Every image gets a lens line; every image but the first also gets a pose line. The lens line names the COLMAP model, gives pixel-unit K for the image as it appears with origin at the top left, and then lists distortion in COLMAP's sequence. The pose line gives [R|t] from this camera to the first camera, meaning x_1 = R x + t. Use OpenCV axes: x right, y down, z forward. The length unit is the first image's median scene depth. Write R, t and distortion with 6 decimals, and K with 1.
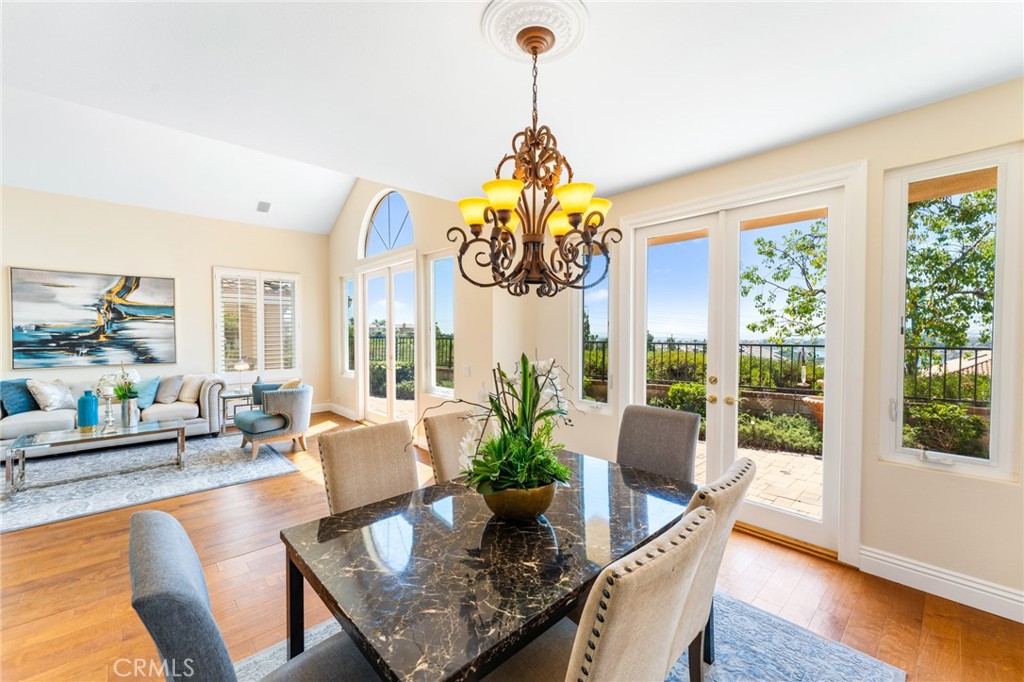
lens RADIAL K [[408.9, 0, 508.3], [0, 408.9, 340.9], [0, 0, 1]] dist [-0.000515, 0.000224]
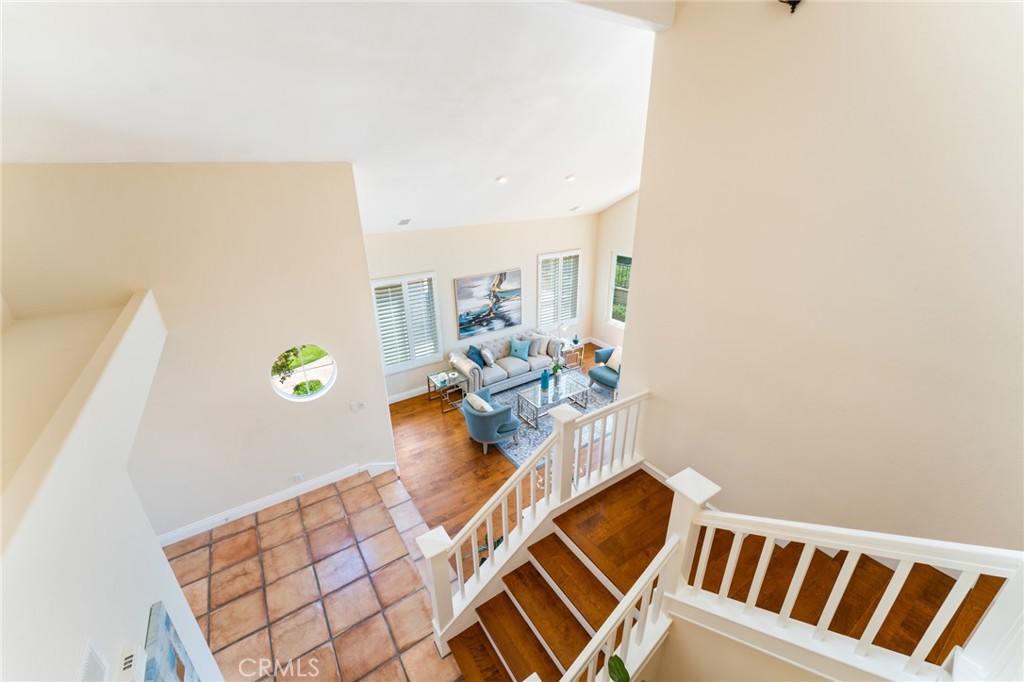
lens RADIAL K [[408.9, 0, 508.3], [0, 408.9, 340.9], [0, 0, 1]] dist [-0.000515, 0.000224]
pose [[0.986880, 0.052361, -0.152729, -0.683486], [0.008924, 0.926817, 0.375408, -0.502419], [0.161208, -0.371845, 0.914190, -0.464217]]
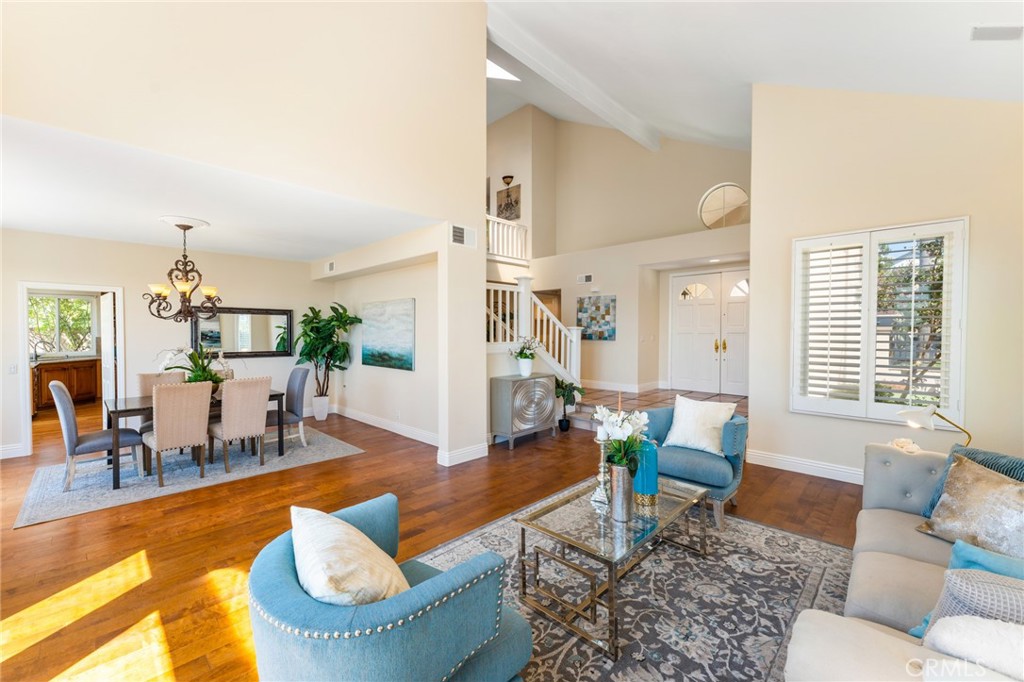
lens RADIAL K [[410.0, 0, 510.2], [0, 410.0, 341.3], [0, 0, 1]] dist [0.001447, 0.000484]
pose [[-0.998403, 0.002056, -0.056451, -0.586880], [-0.000183, 0.999214, 0.039640, -0.031975], [0.056488, 0.039587, -0.997618, 1.183806]]
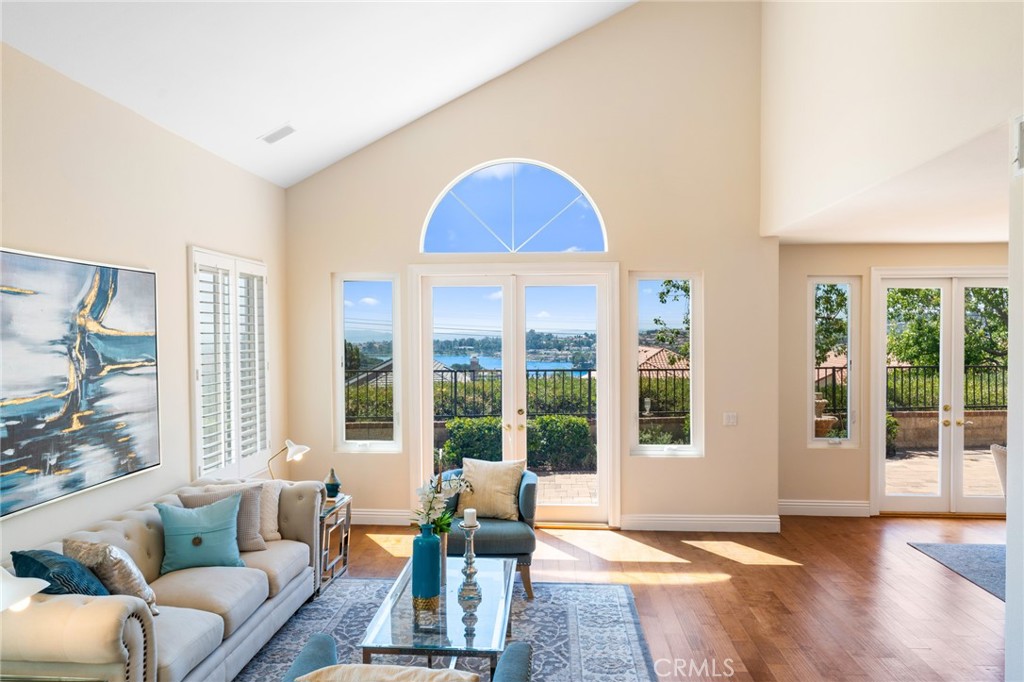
lens RADIAL K [[679.5, 0, 505.3], [0, 679.5, 340.4], [0, 0, 1]] dist [0.002149, -0.000352]
pose [[0.727213, -0.009176, 0.686351, -1.139942], [0.013765, 0.999905, -0.001216, -0.079793], [-0.686274, 0.010332, 0.727270, 0.232433]]
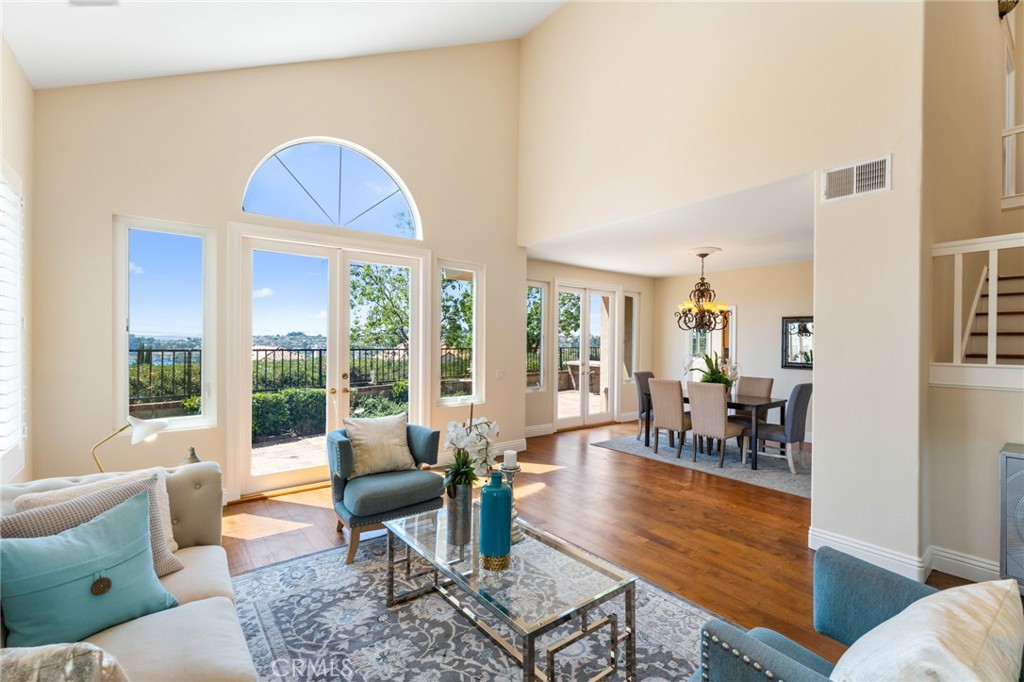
lens RADIAL K [[454.3, 0, 508.8], [0, 454.3, 340.8], [0, 0, 1]] dist [0.001168, 0.000220]
pose [[0.081352, 0.000274, 0.996685, -1.137972], [0.006612, 0.999978, -0.000815, -0.020199], [-0.996664, 0.006656, 0.081348, 0.700032]]
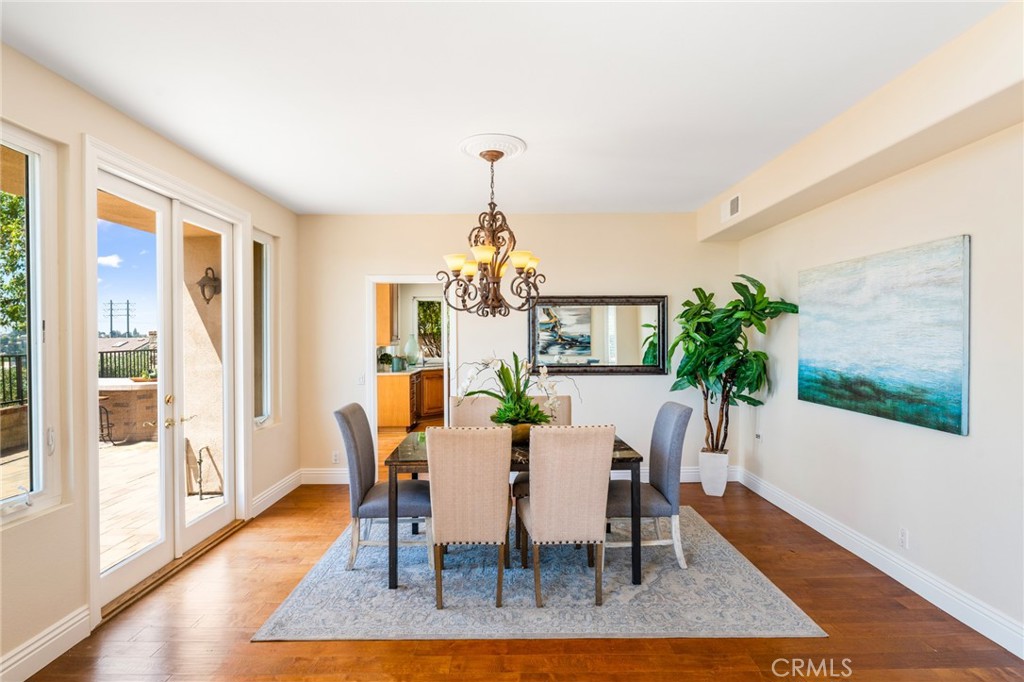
lens RADIAL K [[531.2, 0, 507.0], [0, 531.2, 339.3], [0, 0, 1]] dist [-0.000623, -0.000398]
pose [[-0.736867, 0.005045, 0.676019, -0.419243], [0.020416, 0.999682, 0.014793, -0.019309], [-0.675729, 0.024702, -0.736736, 0.773364]]
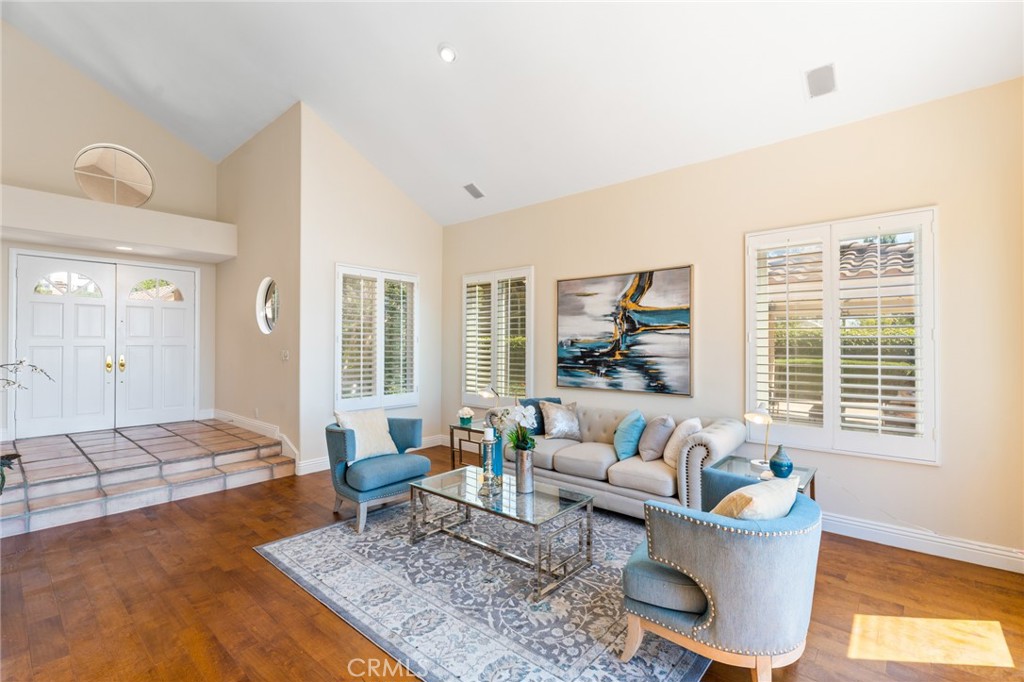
lens RADIAL K [[454.3, 0, 508.8], [0, 454.3, 340.8], [0, 0, 1]] dist [0.001168, 0.000220]
pose [[0.107102, -0.006336, -0.994228, -0.143522], [-0.015654, 0.999845, -0.008058, -0.024785], [0.994125, 0.016426, 0.106986, 0.695537]]
